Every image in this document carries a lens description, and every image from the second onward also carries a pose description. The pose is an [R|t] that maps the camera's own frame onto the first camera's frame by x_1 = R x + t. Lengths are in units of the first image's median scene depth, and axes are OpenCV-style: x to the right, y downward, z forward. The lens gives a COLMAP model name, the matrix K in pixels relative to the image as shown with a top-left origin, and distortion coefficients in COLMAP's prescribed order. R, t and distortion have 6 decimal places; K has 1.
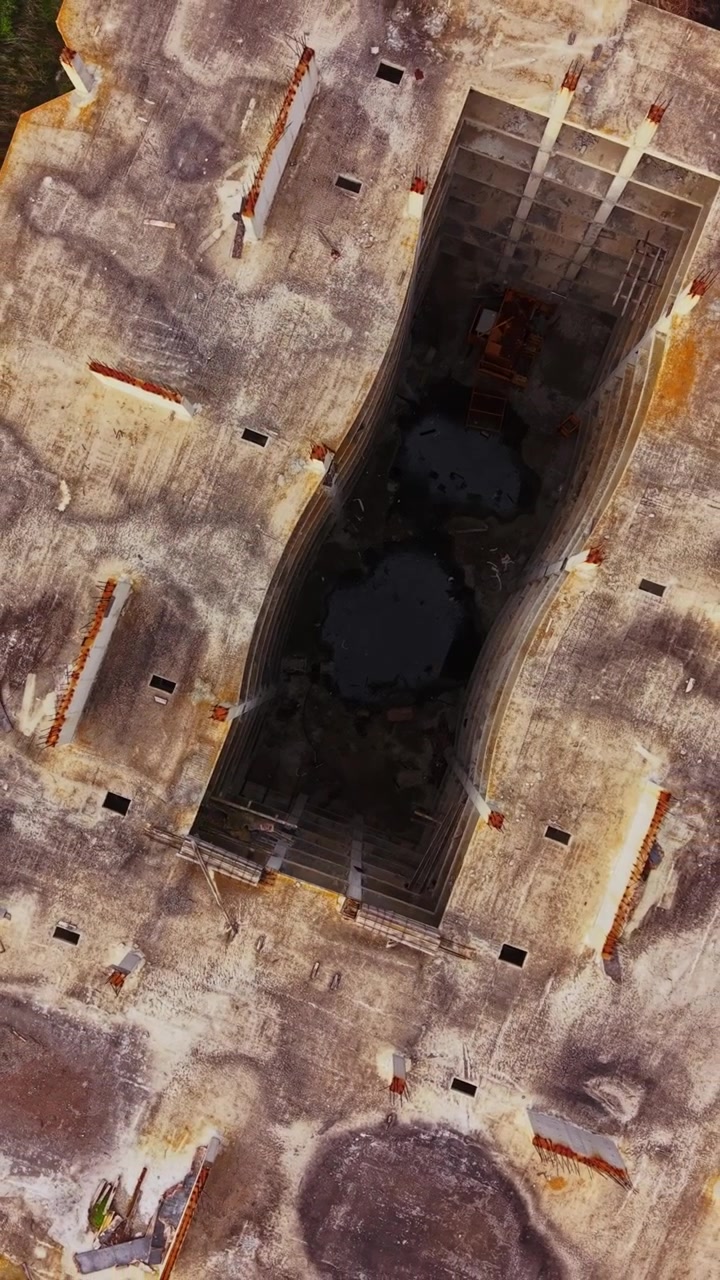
lens RADIAL K [[937.5, 0, 360.0], [0, 937.5, 640.0], [0, 0, 1]] dist [0.072473, -0.070777]
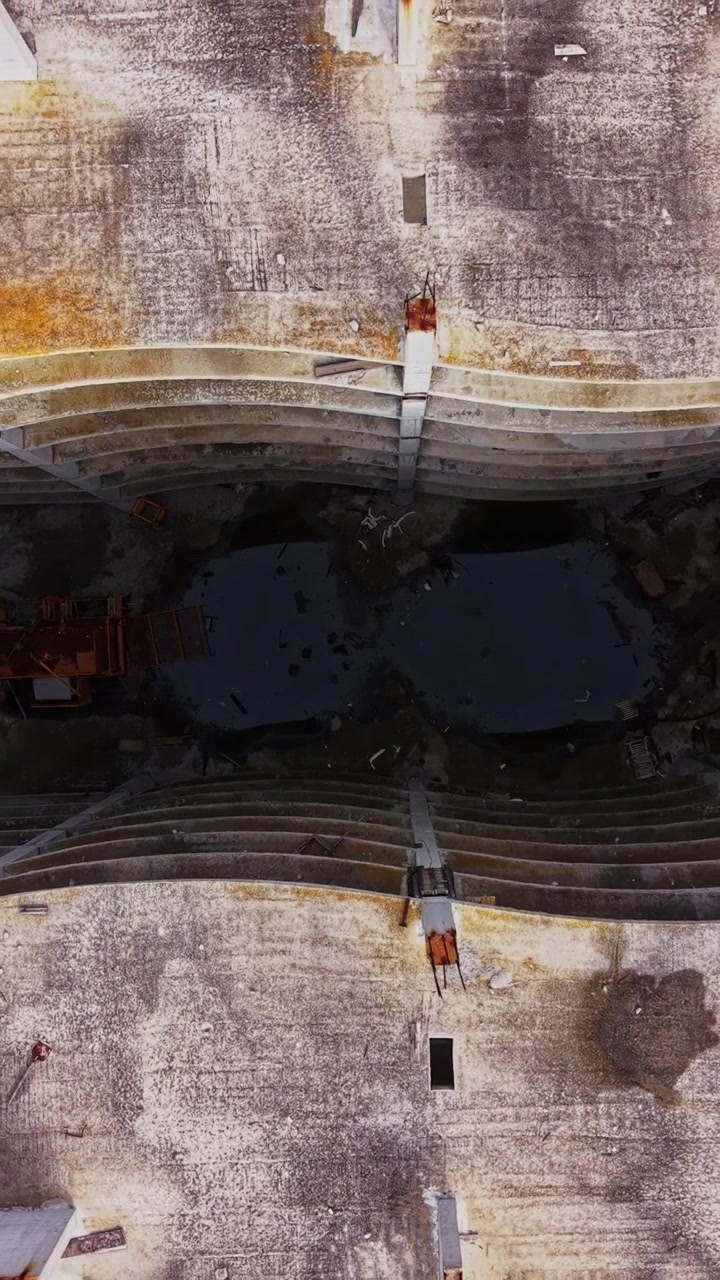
lens RADIAL K [[878.9, 0, 362.1], [0, 878.9, 644.2], [0, 0, 1]] dist [0.057650, -0.059903]
pose [[-0.384559, -0.923057, 0.008929, 0.102038], [0.922983, -0.384647, -0.012222, -0.164132], [0.014716, 0.003541, 0.999885, 0.536132]]
